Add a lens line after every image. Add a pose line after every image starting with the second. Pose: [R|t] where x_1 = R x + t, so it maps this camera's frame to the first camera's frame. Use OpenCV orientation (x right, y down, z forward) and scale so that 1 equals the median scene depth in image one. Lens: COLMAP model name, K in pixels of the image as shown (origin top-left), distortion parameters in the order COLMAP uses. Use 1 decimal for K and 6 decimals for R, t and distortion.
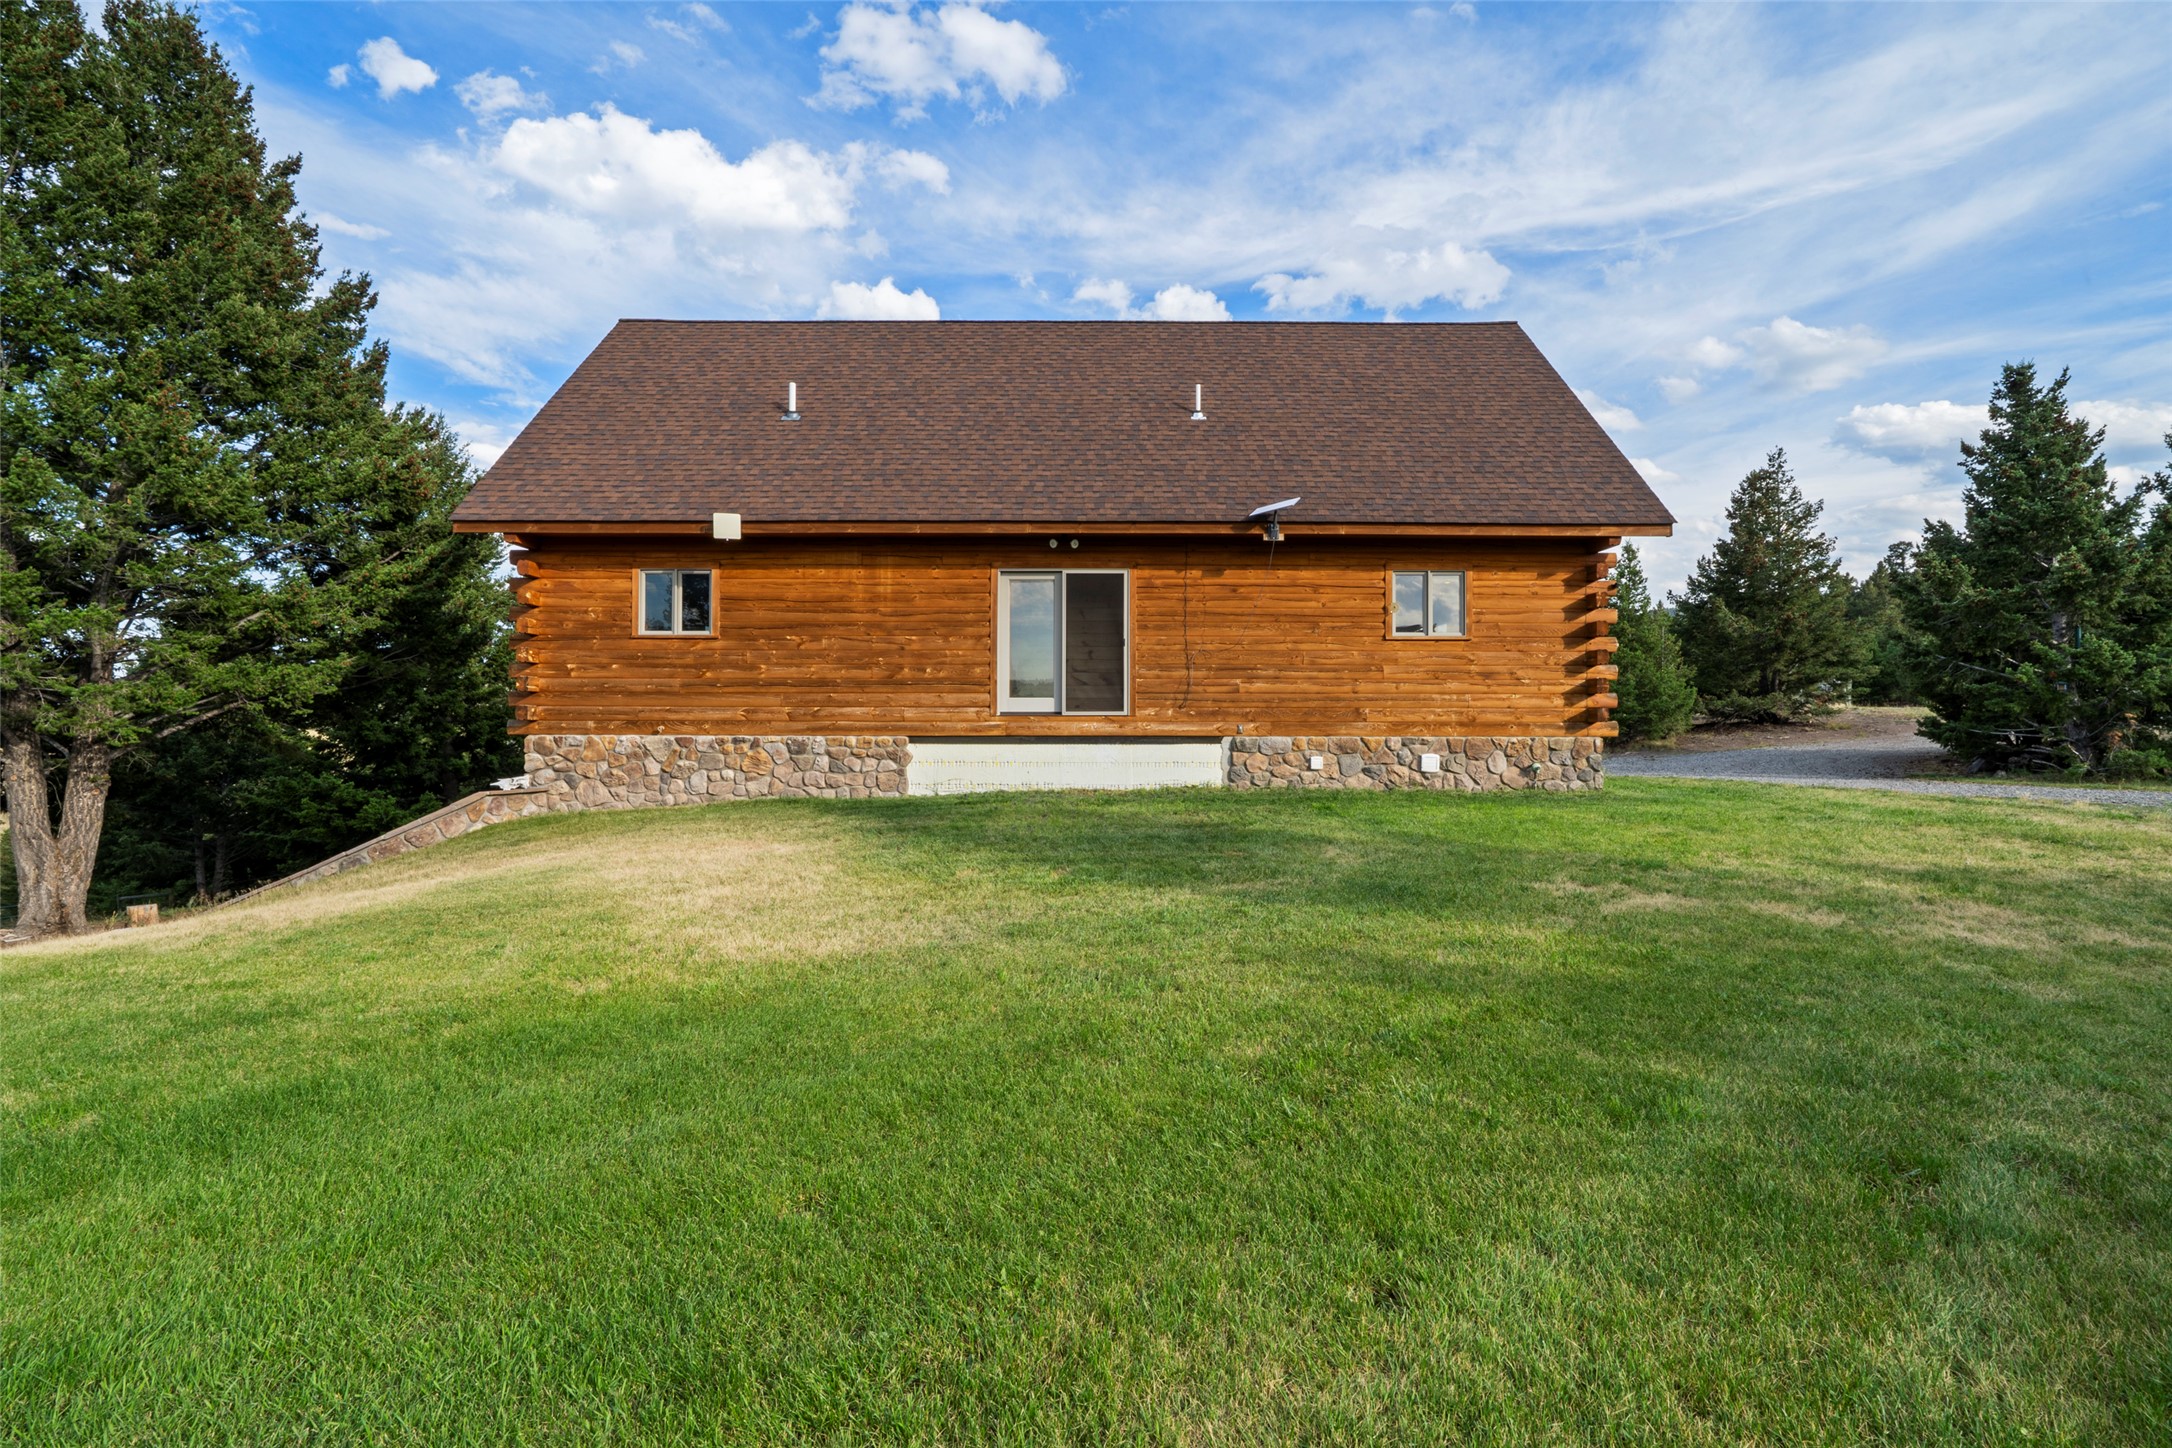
lens RADIAL K [[952.0, 0, 1086.2], [0, 952.0, 723.4], [0, 0, 1]] dist [0.000824, -0.000648]
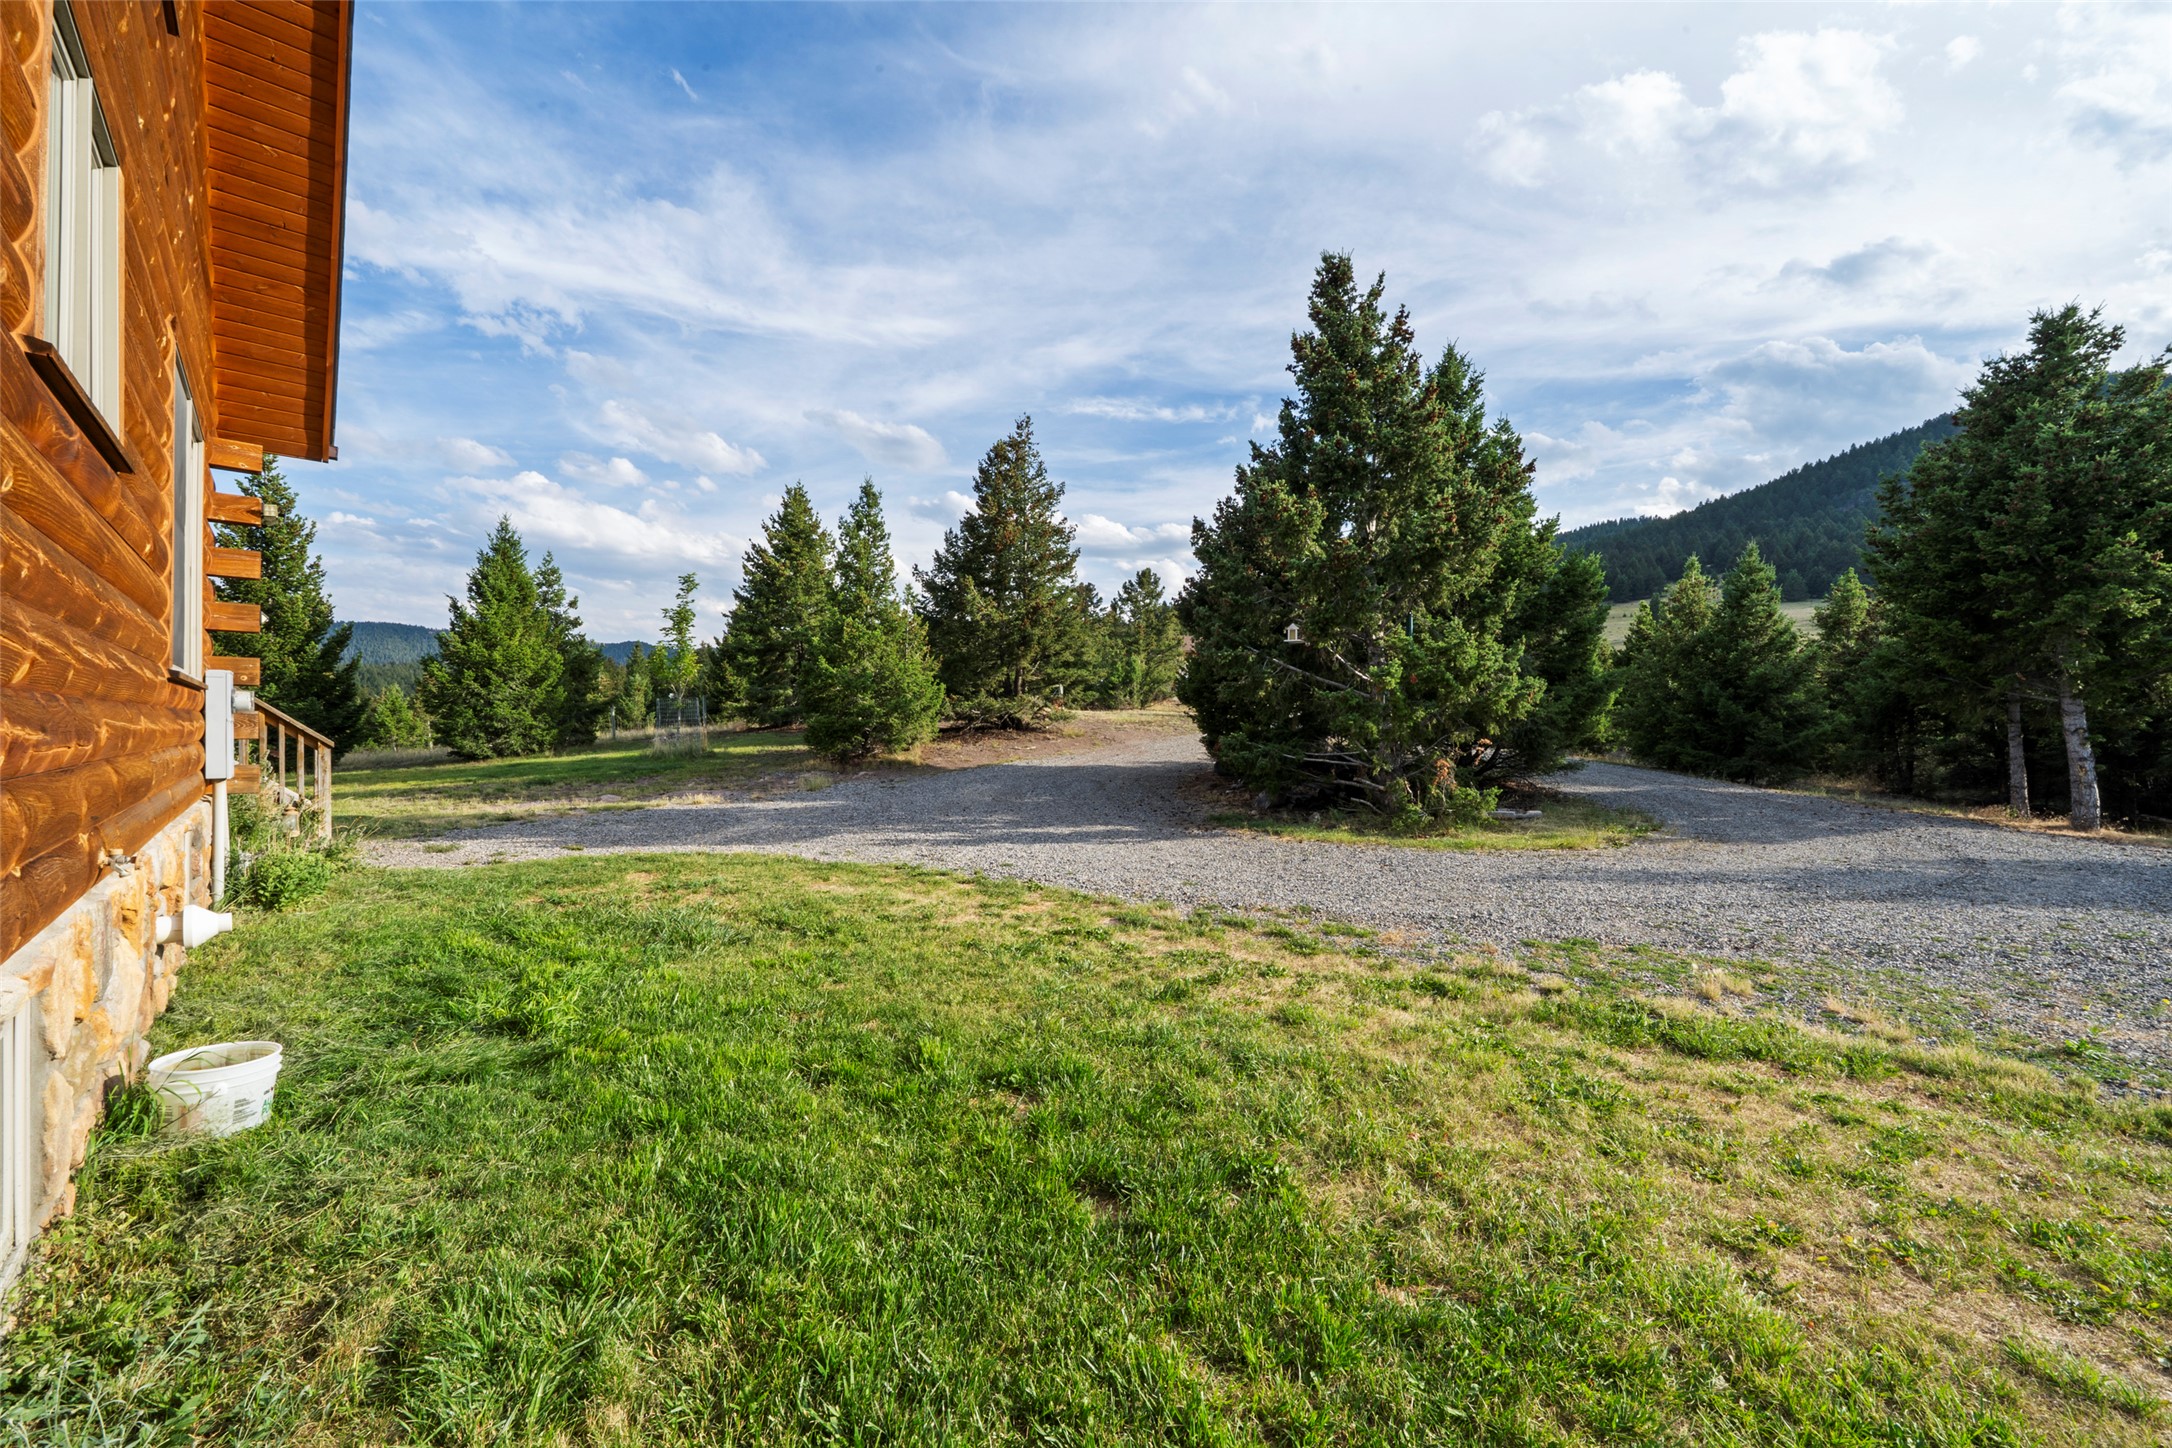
lens RADIAL K [[862.4, 0, 1089.7], [0, 862.4, 725.0], [0, 0, 1]] dist [-0.007309, 0.001472]
pose [[0.727481, 0.007133, 0.686091, 0.235079], [-0.014432, 0.999884, 0.004907, -0.009082], [-0.685976, -0.013471, 0.727500, 0.390681]]
